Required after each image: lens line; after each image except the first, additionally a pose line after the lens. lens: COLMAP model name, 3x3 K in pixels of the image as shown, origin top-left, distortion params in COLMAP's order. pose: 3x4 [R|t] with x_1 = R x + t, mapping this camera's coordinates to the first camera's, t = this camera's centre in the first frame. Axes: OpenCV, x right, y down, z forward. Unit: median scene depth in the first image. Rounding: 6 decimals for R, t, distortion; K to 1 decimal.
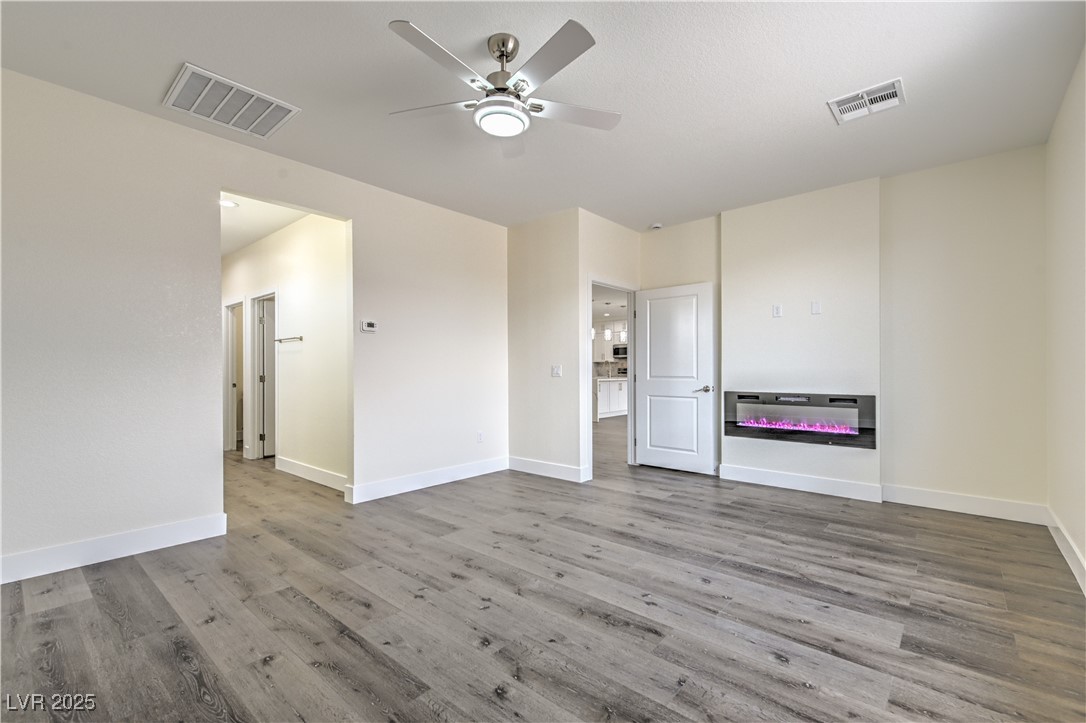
lens RADIAL K [[467.5, 0, 546.9], [0, 467.5, 369.0], [0, 0, 1]] dist [0.021903, -0.008226]
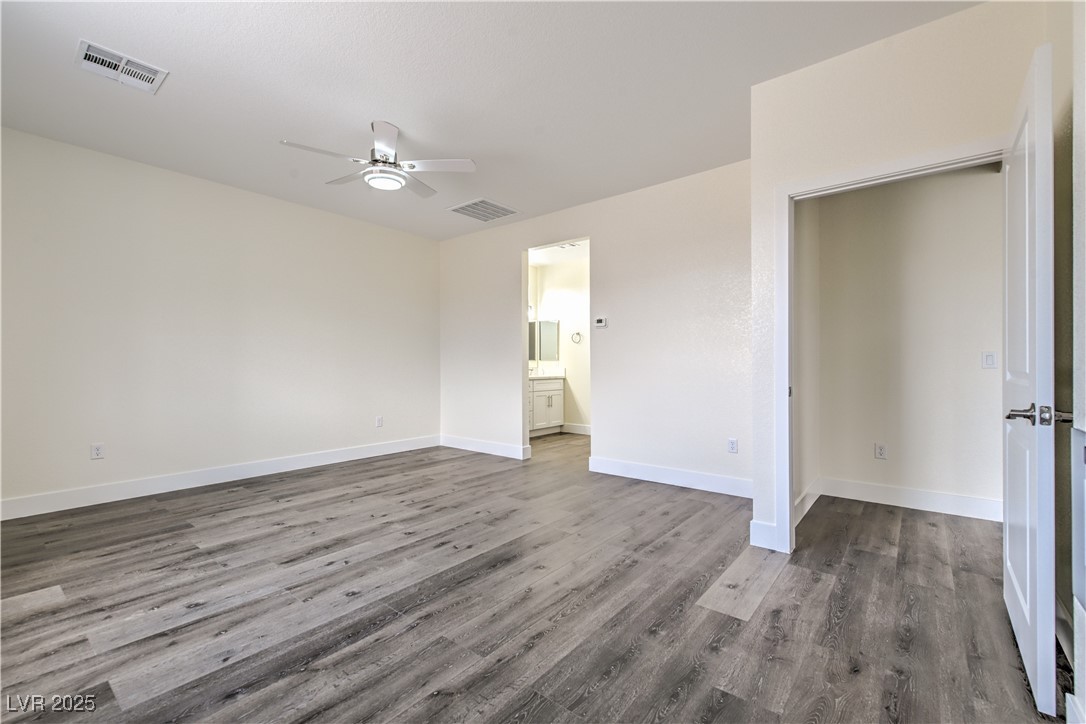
lens RADIAL K [[463.8, 0, 550.4], [0, 463.8, 360.7], [0, 0, 1]] dist [0.019986, -0.005564]
pose [[0.045197, -0.005713, -0.998962, 1.287854], [0.001849, 0.999982, -0.005635, 0.016890], [0.998976, -0.001592, 0.045207, 1.388480]]
